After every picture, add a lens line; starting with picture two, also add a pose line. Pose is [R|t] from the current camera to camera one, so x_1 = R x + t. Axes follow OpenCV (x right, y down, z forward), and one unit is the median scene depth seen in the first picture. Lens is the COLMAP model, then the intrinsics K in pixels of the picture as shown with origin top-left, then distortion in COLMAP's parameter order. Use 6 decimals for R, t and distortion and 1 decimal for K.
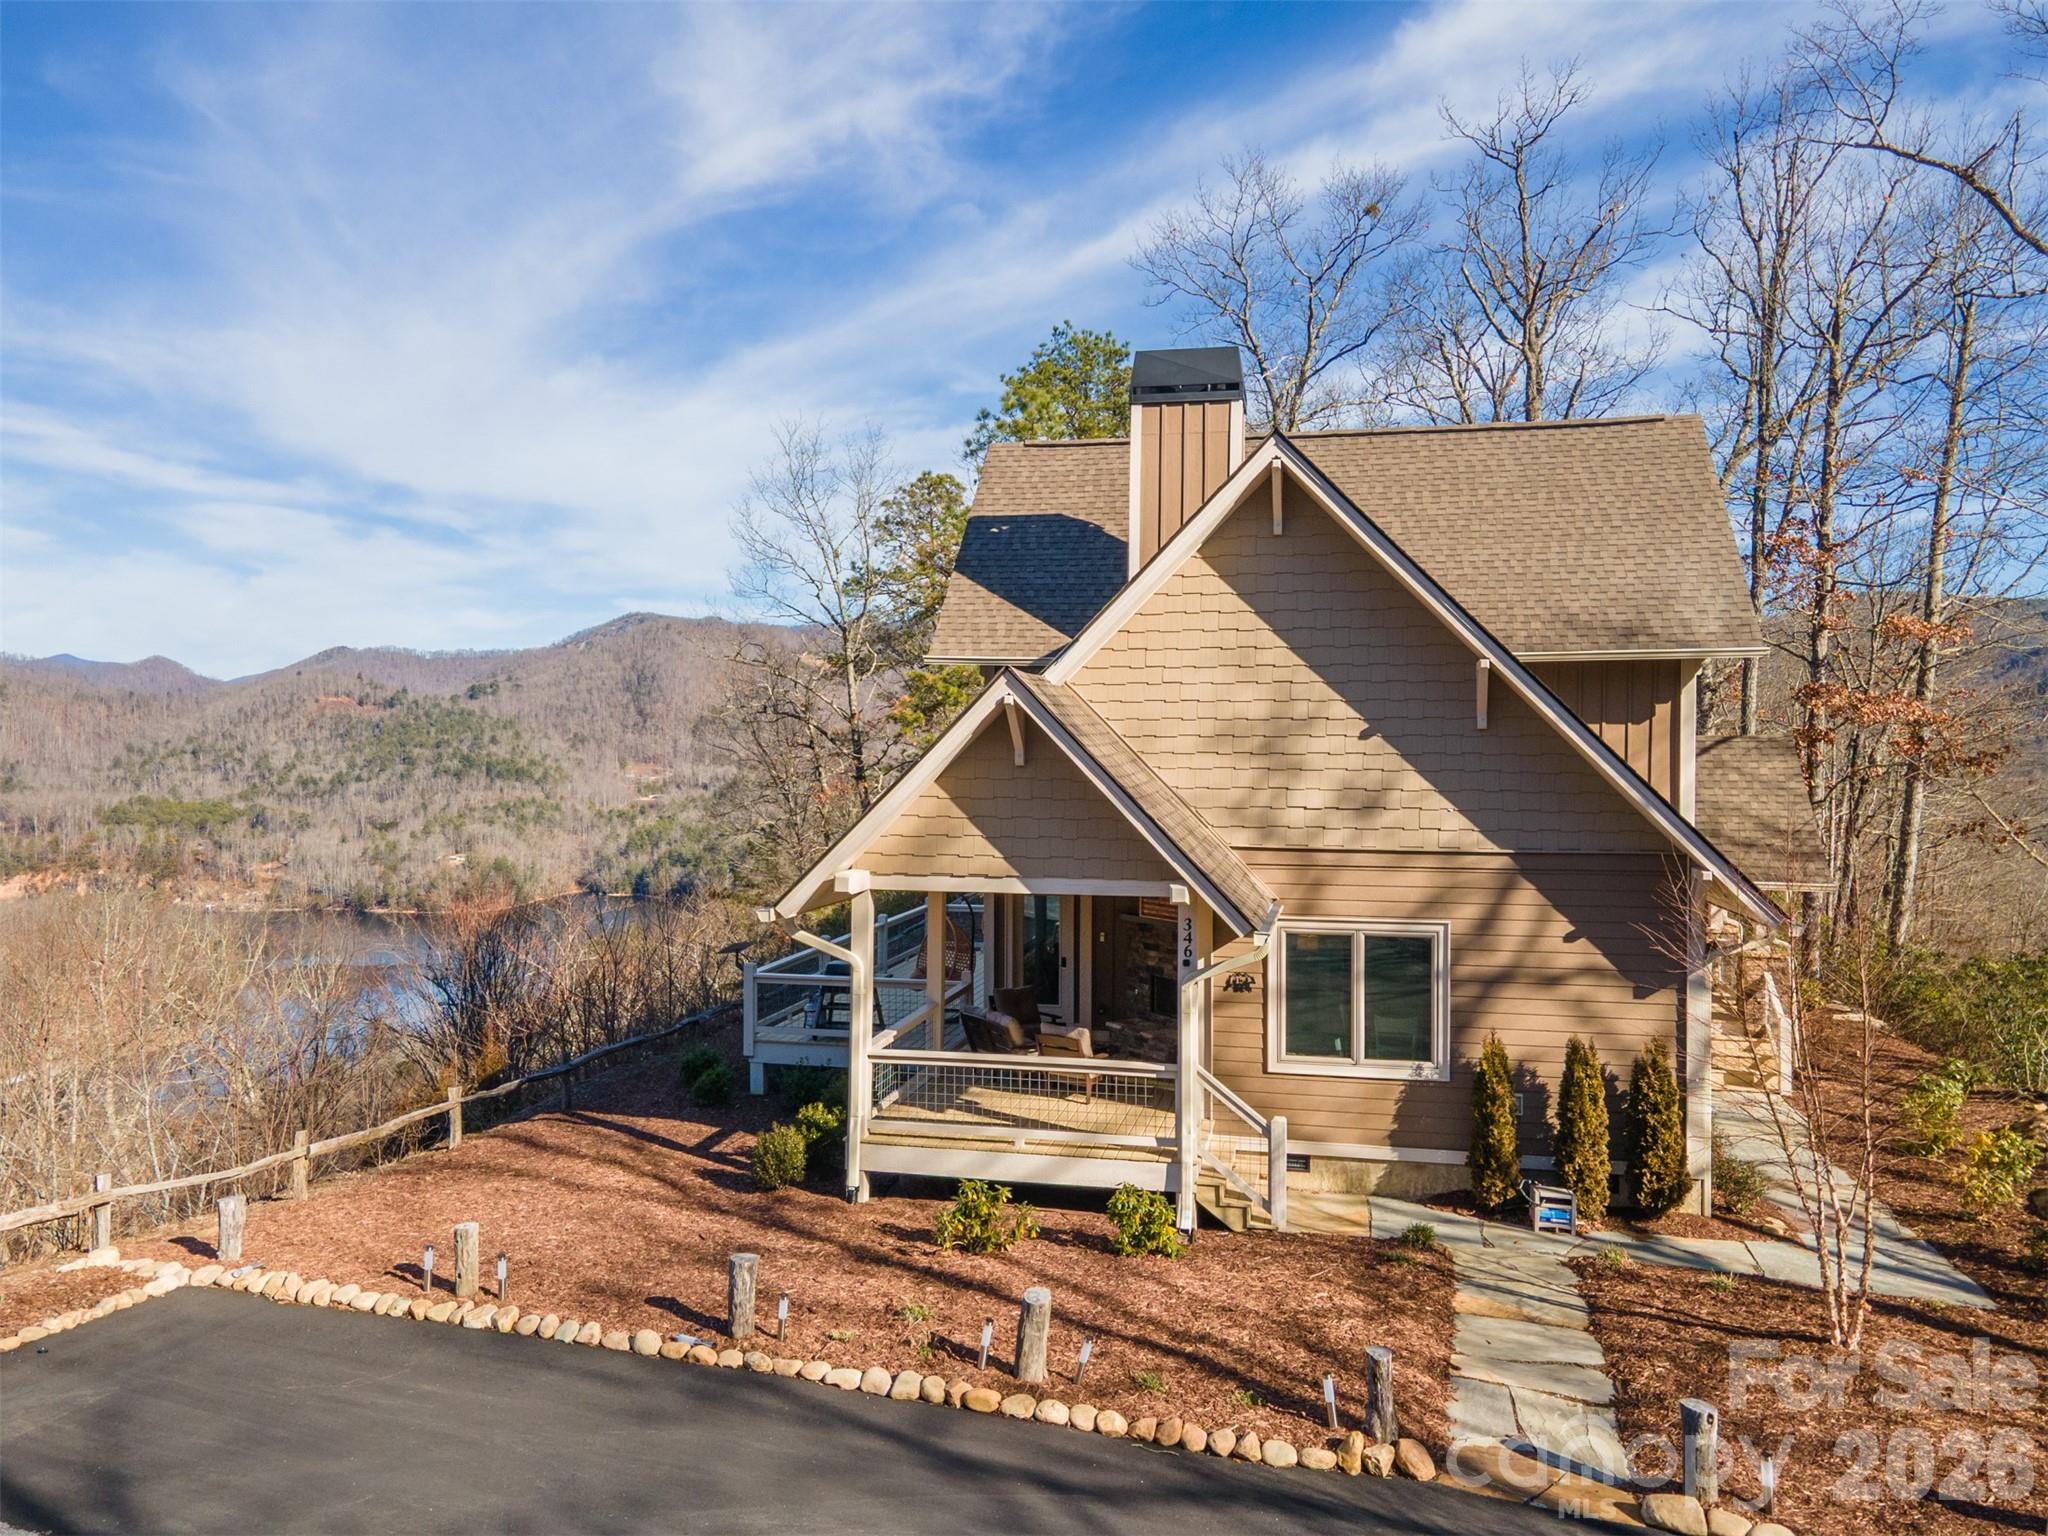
lens RADIAL K [[1492.8, 0, 1024.4], [0, 1492.8, 768.1], [0, 0, 1]] dist [0.016282, 0.050931]
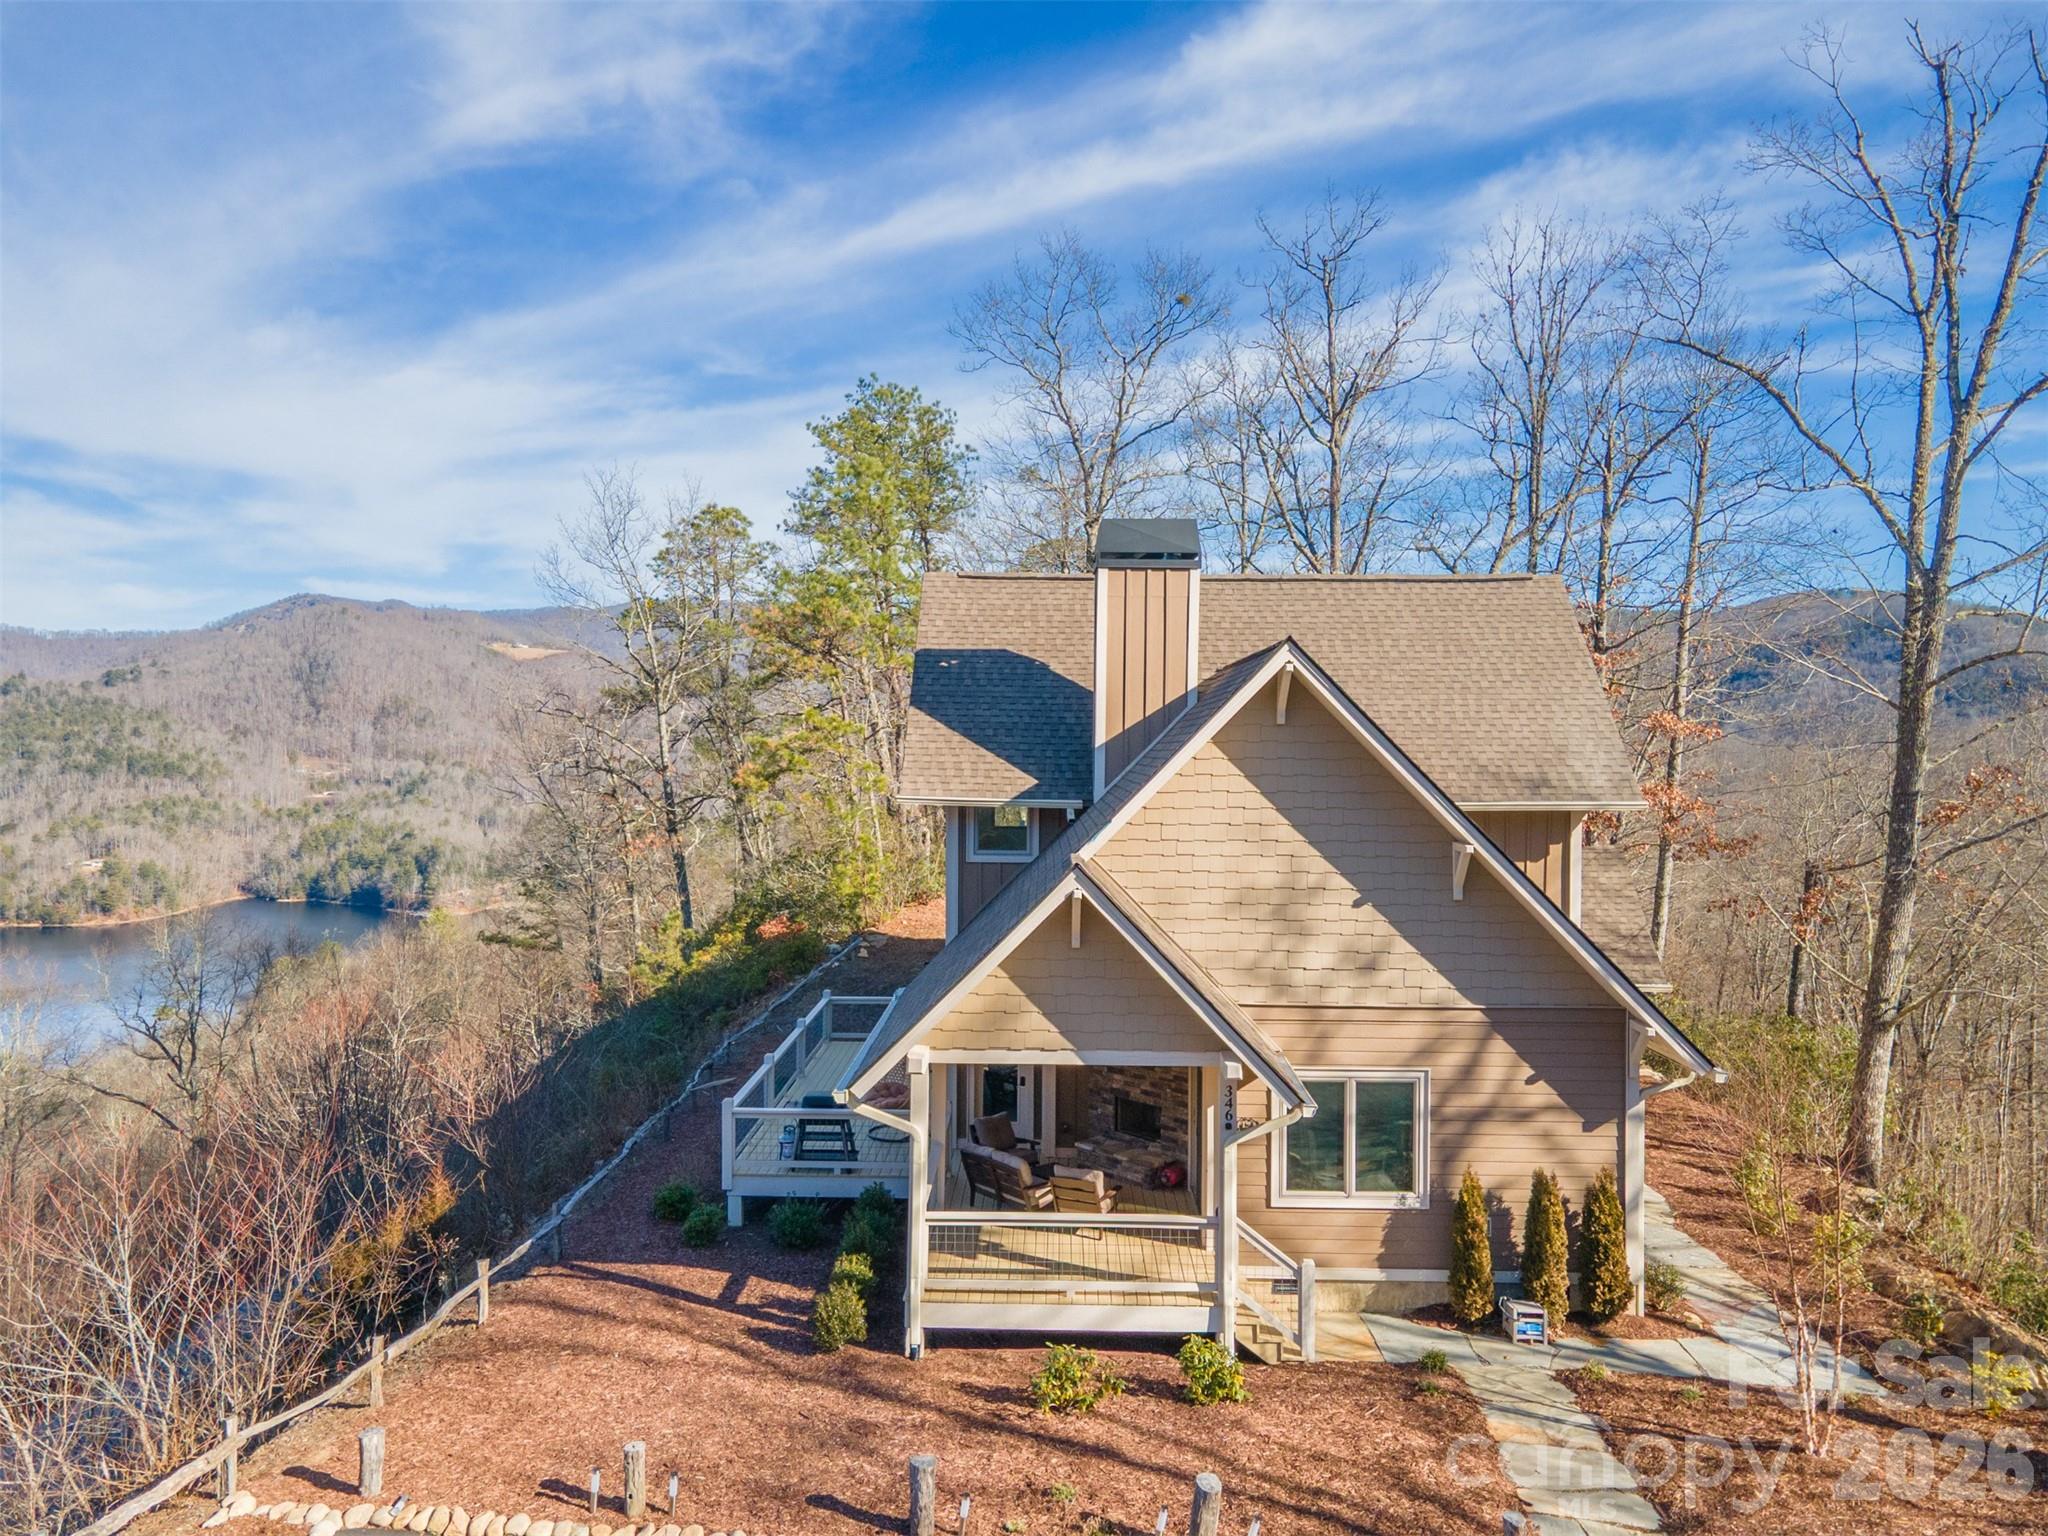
lens RADIAL K [[1492.8, 0, 1028.3], [0, 1492.8, 768.7], [0, 0, 1]] dist [0.016282, 0.050931]
pose [[0.980991, -0.000959, 0.194053, -0.167129], [-0.000076, 0.999986, 0.005327, -0.093029], [-0.194055, -0.005241, 0.980977, -0.040261]]
